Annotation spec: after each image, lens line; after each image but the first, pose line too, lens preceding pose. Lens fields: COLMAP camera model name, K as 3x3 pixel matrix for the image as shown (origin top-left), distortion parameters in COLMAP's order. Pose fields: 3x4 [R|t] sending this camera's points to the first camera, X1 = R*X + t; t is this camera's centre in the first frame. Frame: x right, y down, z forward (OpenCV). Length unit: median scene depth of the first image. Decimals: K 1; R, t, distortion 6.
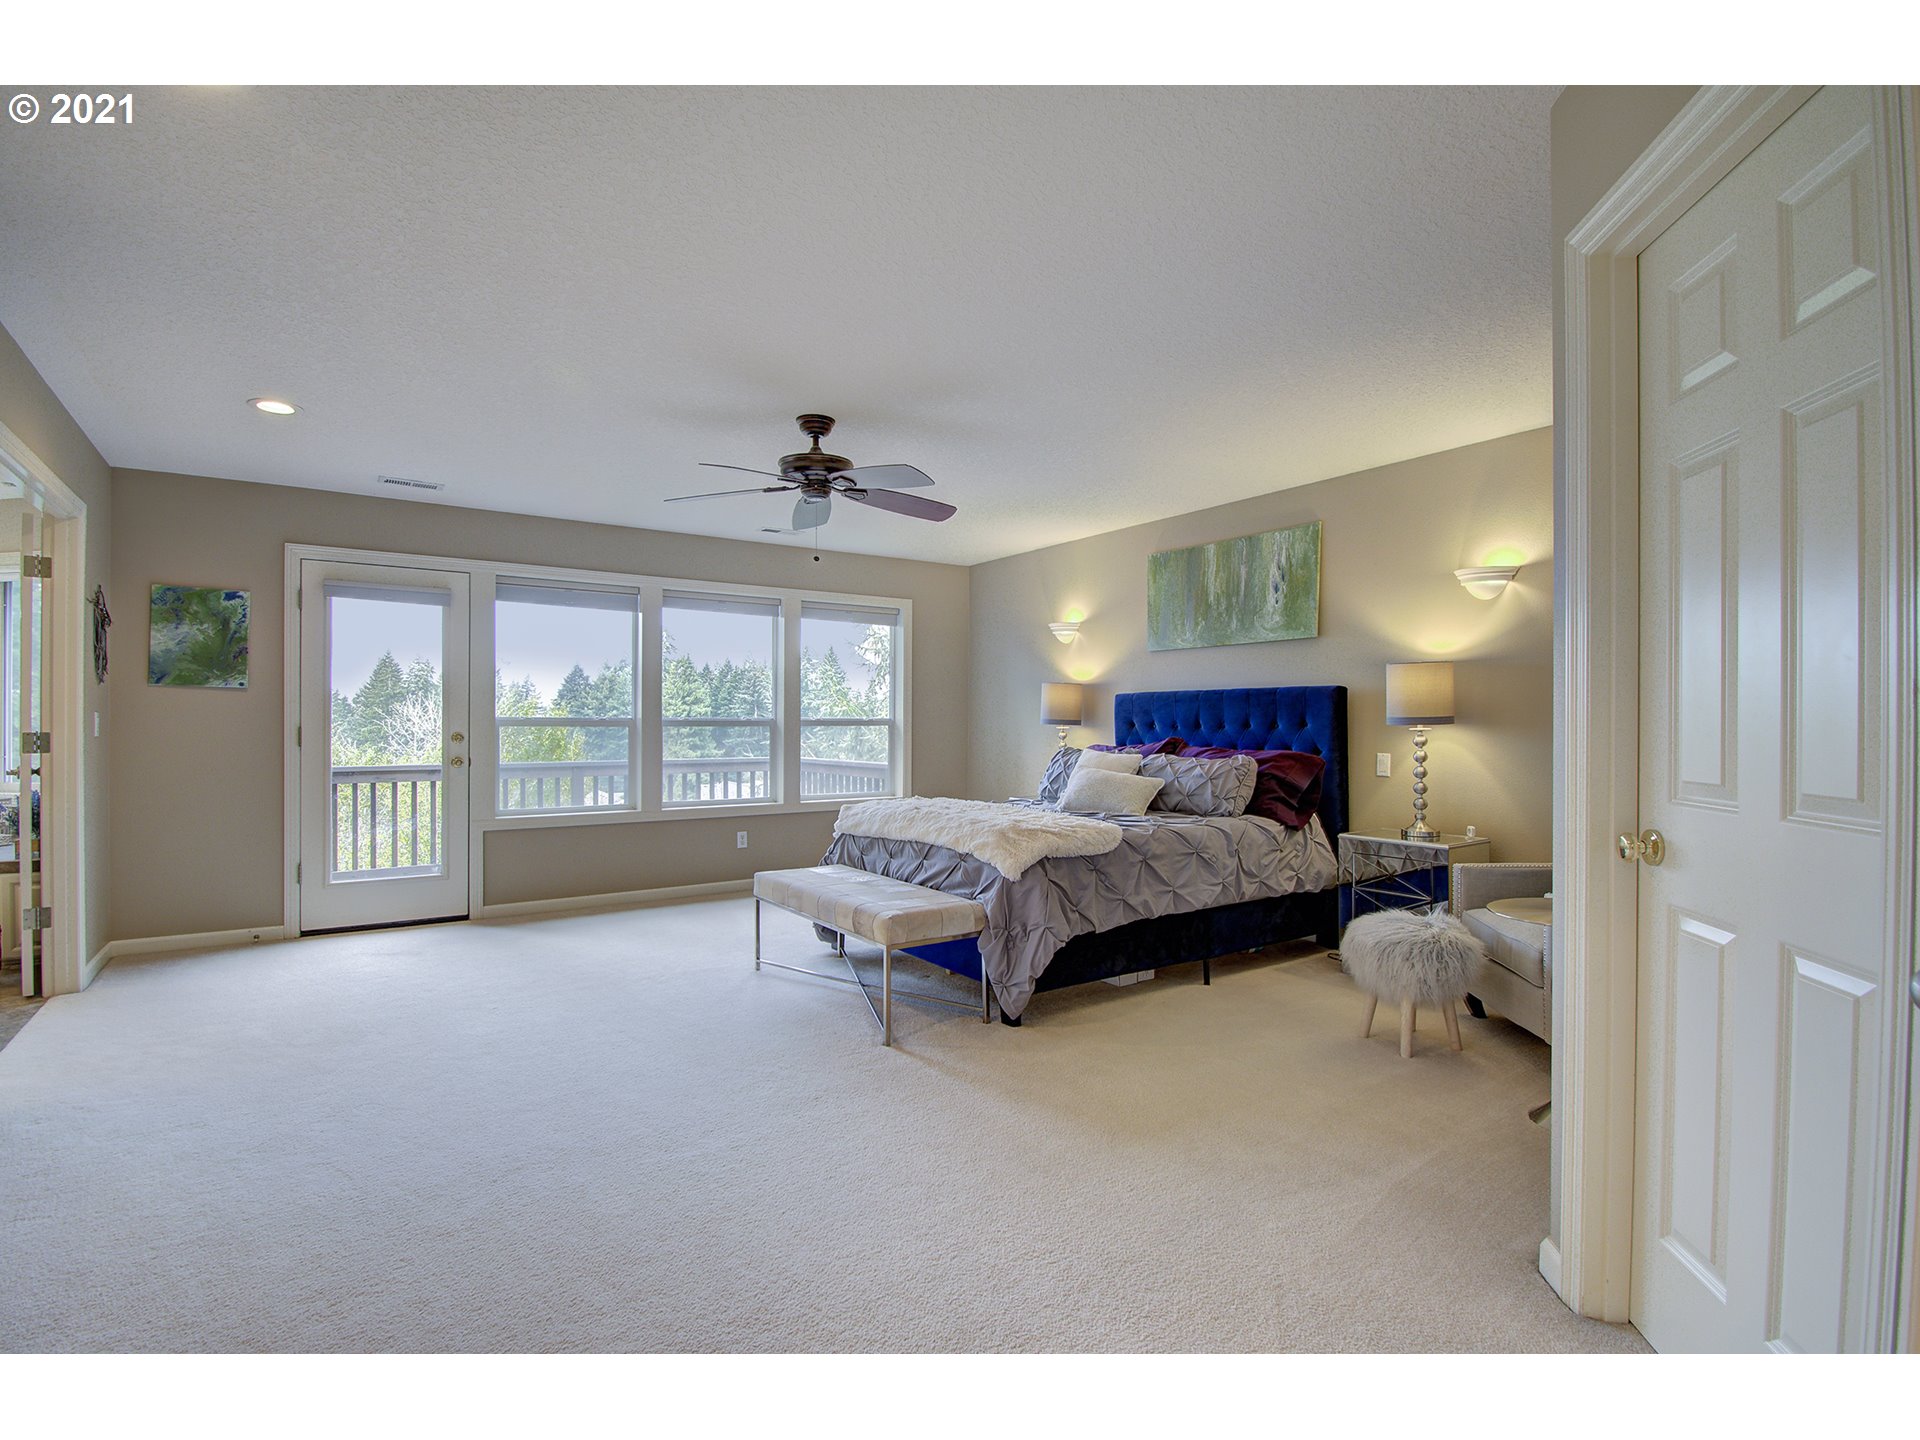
lens RADIAL K [[948.6, 0, 960.0], [0, 948.6, 720.0], [0, 0, 1]] dist [-0.003236, -0.000846]
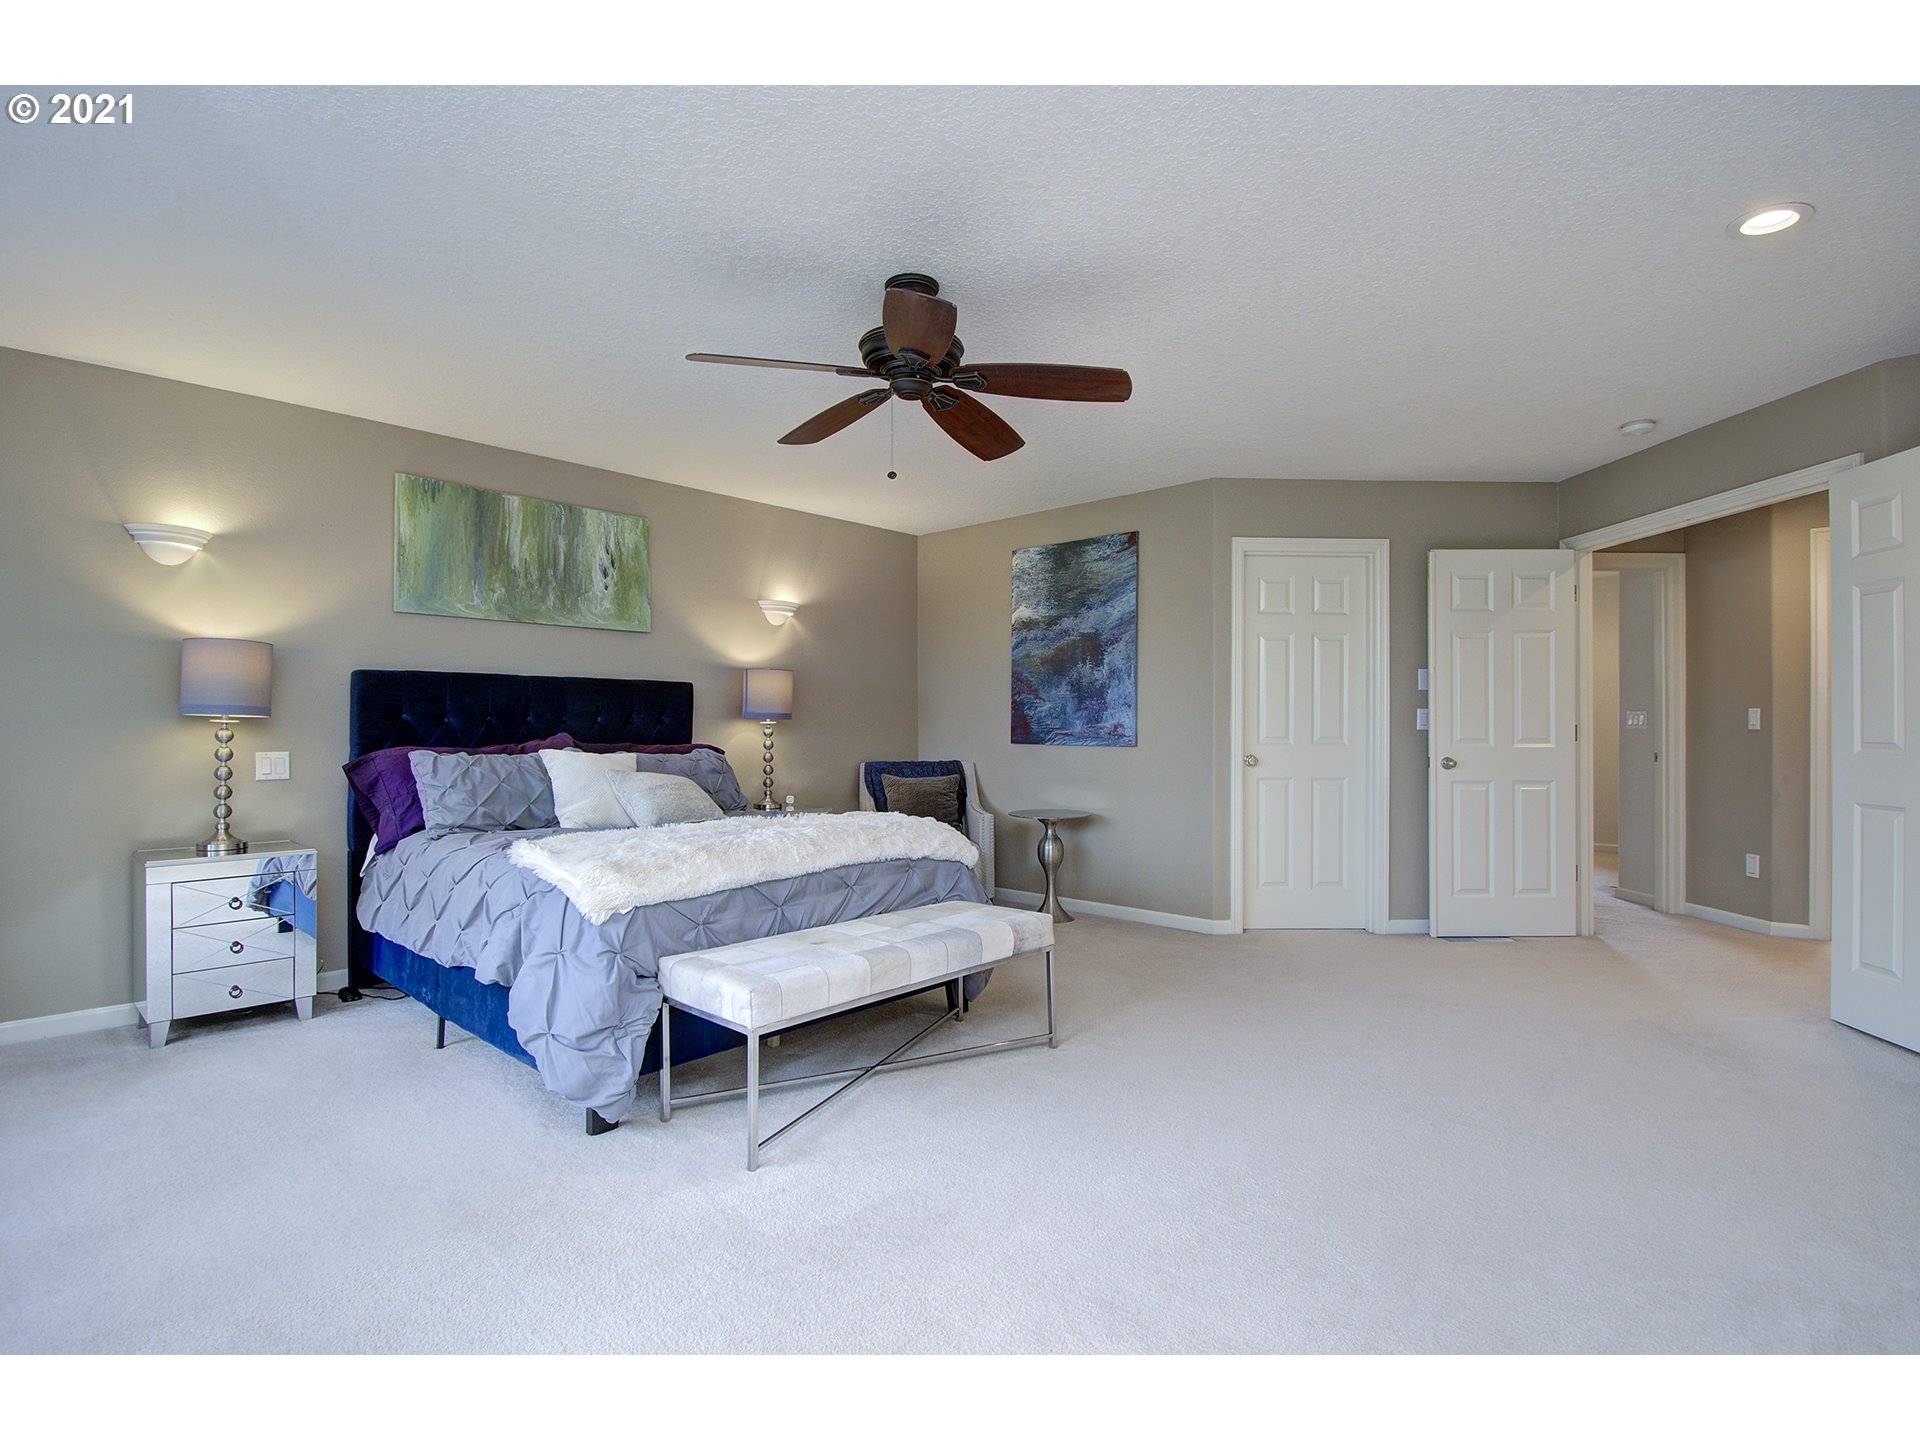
lens RADIAL K [[948.6, 0, 960.0], [0, 948.6, 720.0], [0, 0, 1]] dist [-0.003236, -0.000846]
pose [[-0.215692, 0.002709, 0.976458, -0.659791], [-0.009982, 0.999938, -0.004979, 0.008150], [-0.976410, -0.010821, -0.215652, 0.857533]]
